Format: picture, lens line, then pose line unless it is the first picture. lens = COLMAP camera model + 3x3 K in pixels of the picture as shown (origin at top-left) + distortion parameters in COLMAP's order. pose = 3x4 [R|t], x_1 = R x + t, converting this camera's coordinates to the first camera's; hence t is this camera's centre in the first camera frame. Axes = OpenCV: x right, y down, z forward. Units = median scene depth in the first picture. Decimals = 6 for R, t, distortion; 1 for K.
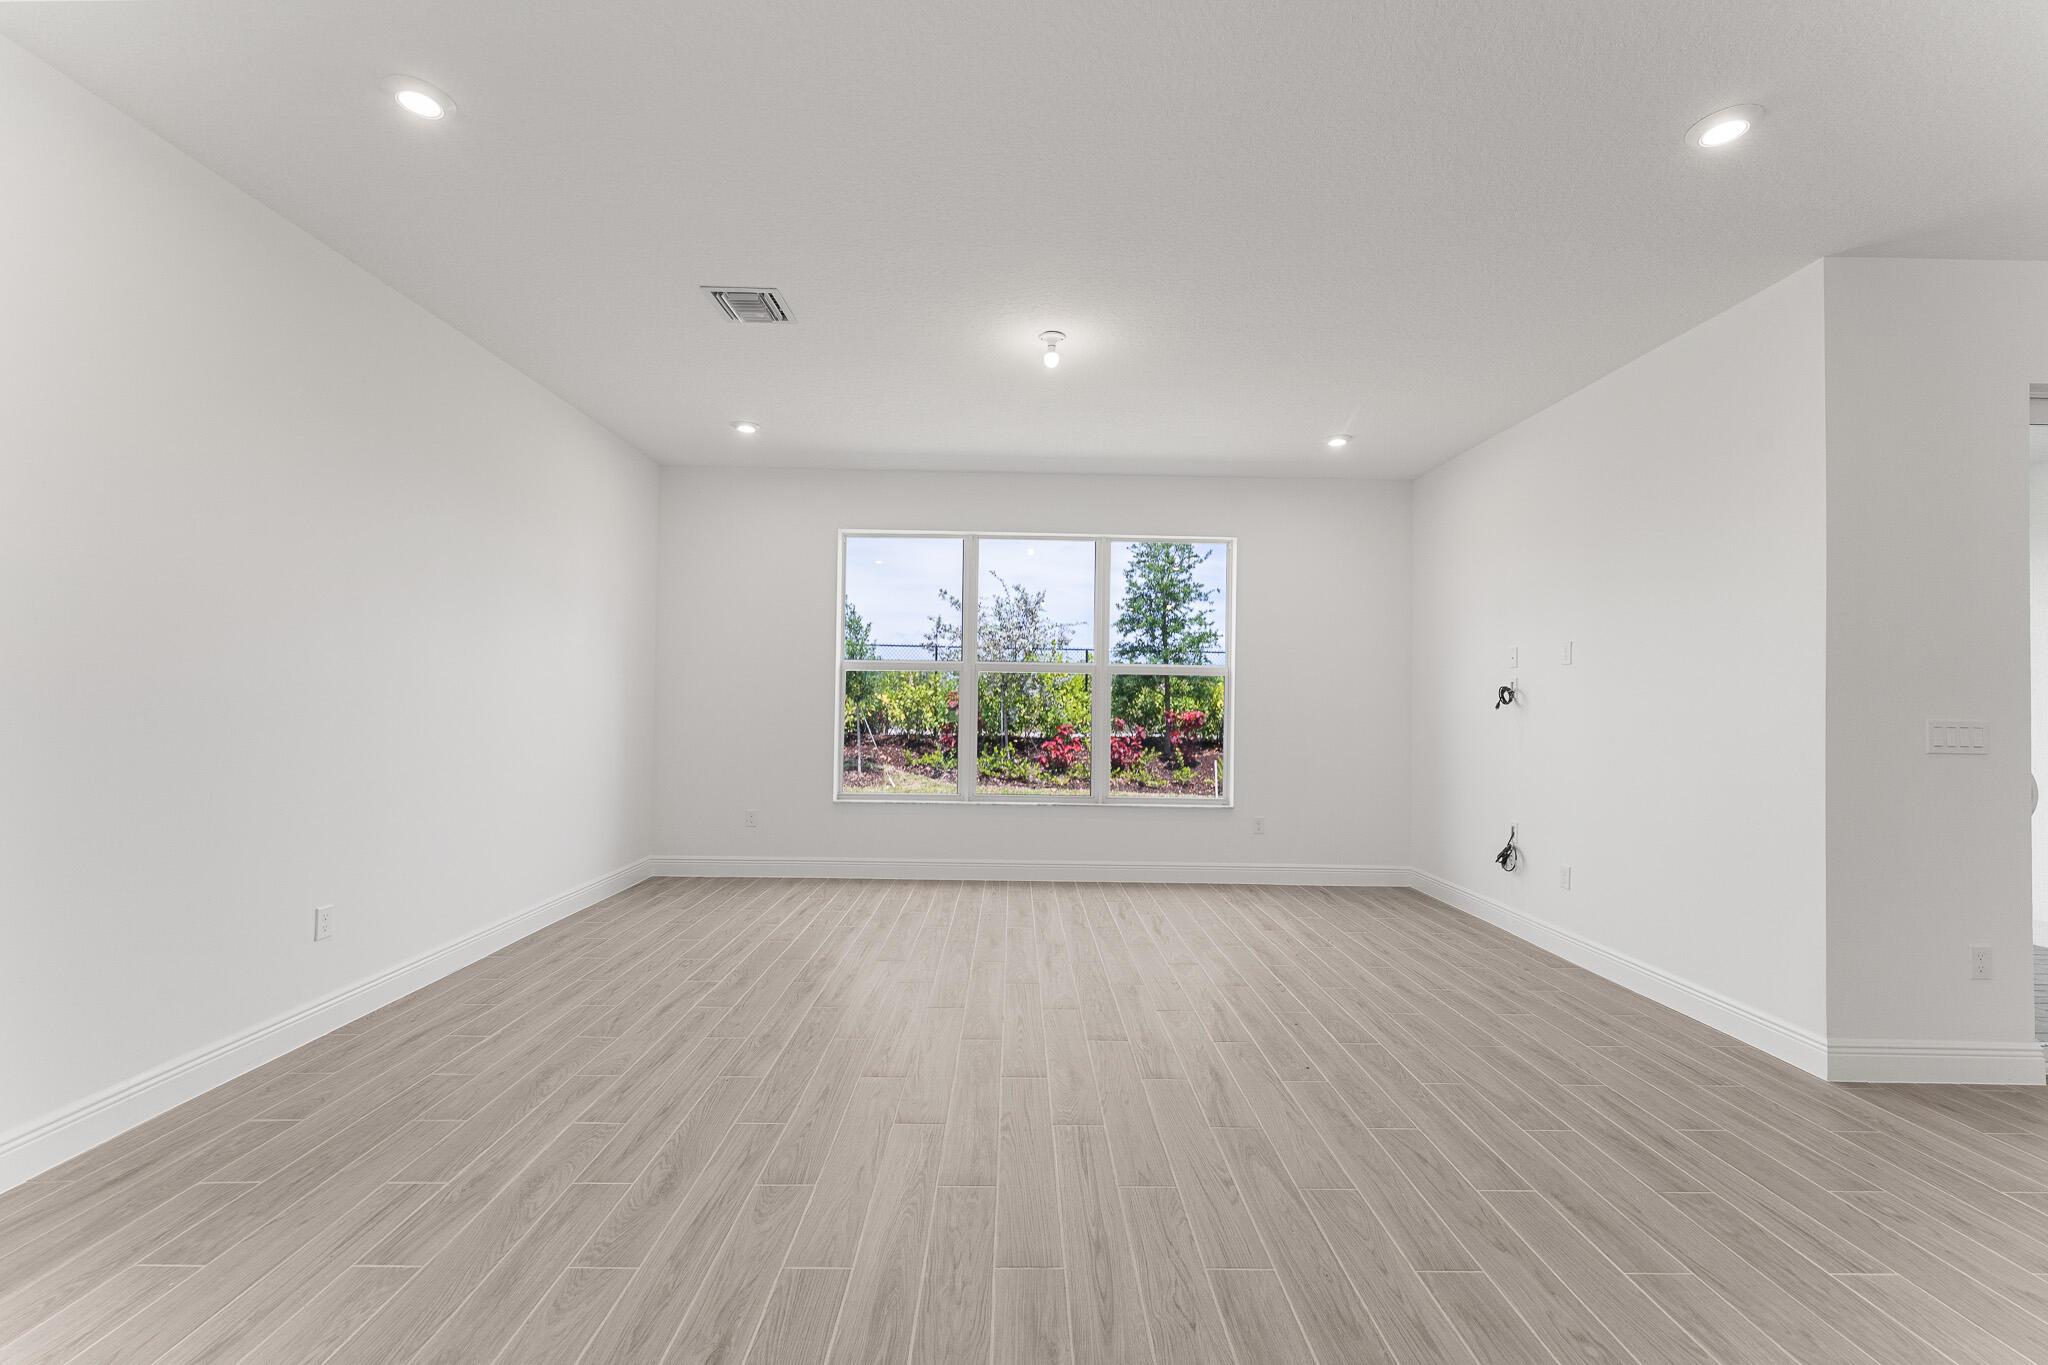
lens RADIAL K [[833.0, 0, 1024.0], [0, 833.0, 682.5], [0, 0, 1]] dist [0.002288, 0.000103]
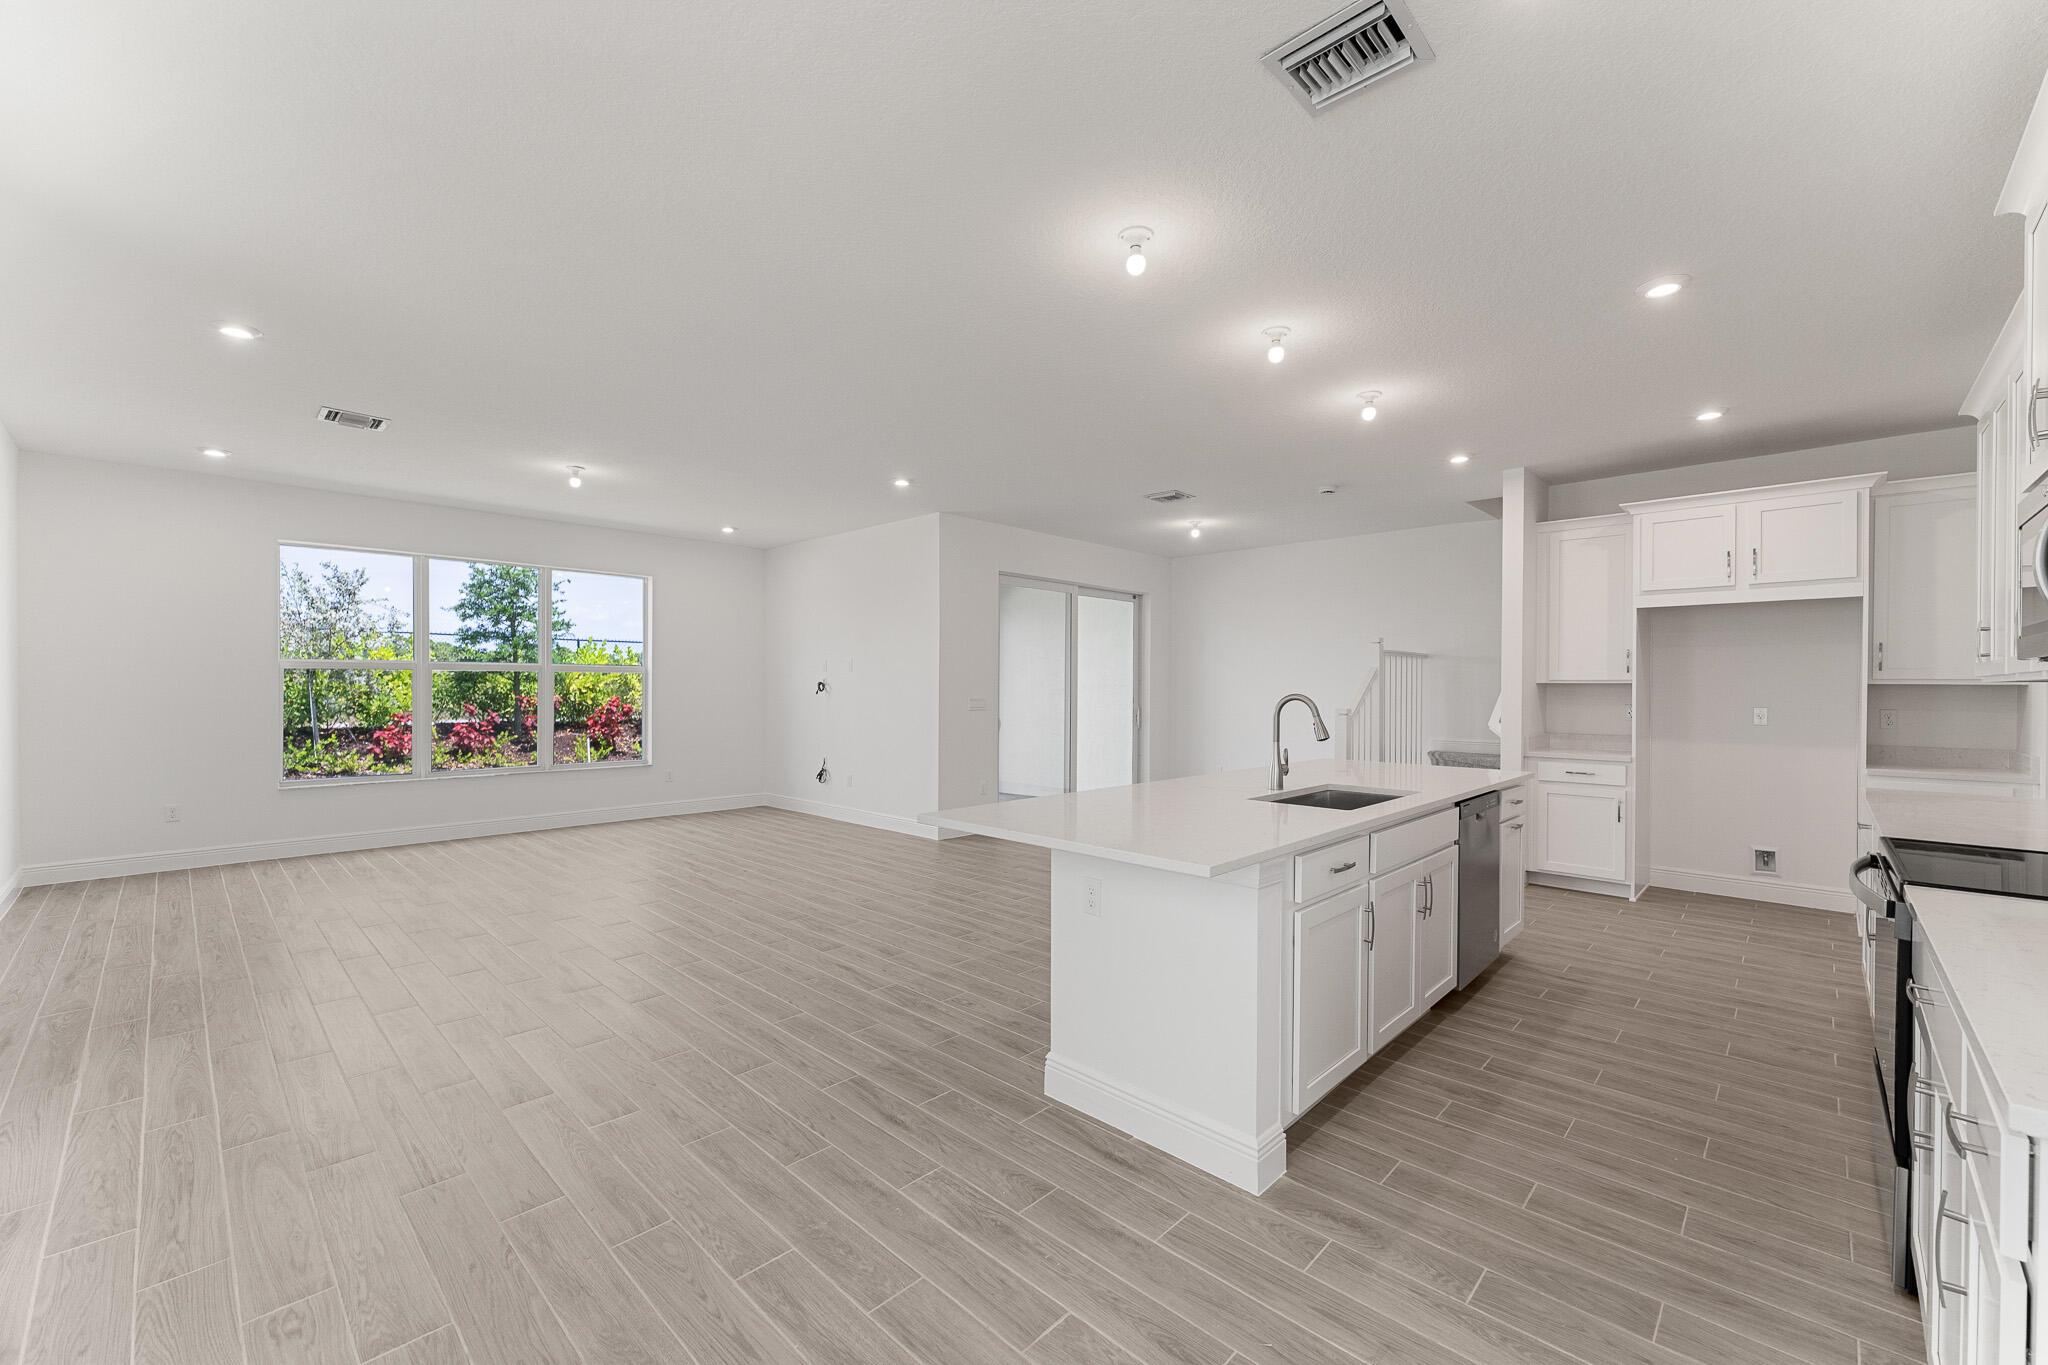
lens RADIAL K [[846.8, 0, 1021.7], [0, 846.8, 694.9], [0, 0, 1]] dist [0.000840, -0.000185]
pose [[0.707986, -0.021479, 0.705899, -0.134676], [-0.007977, 0.999230, 0.038404, -0.013198], [-0.706181, -0.032820, 0.707270, -0.199291]]
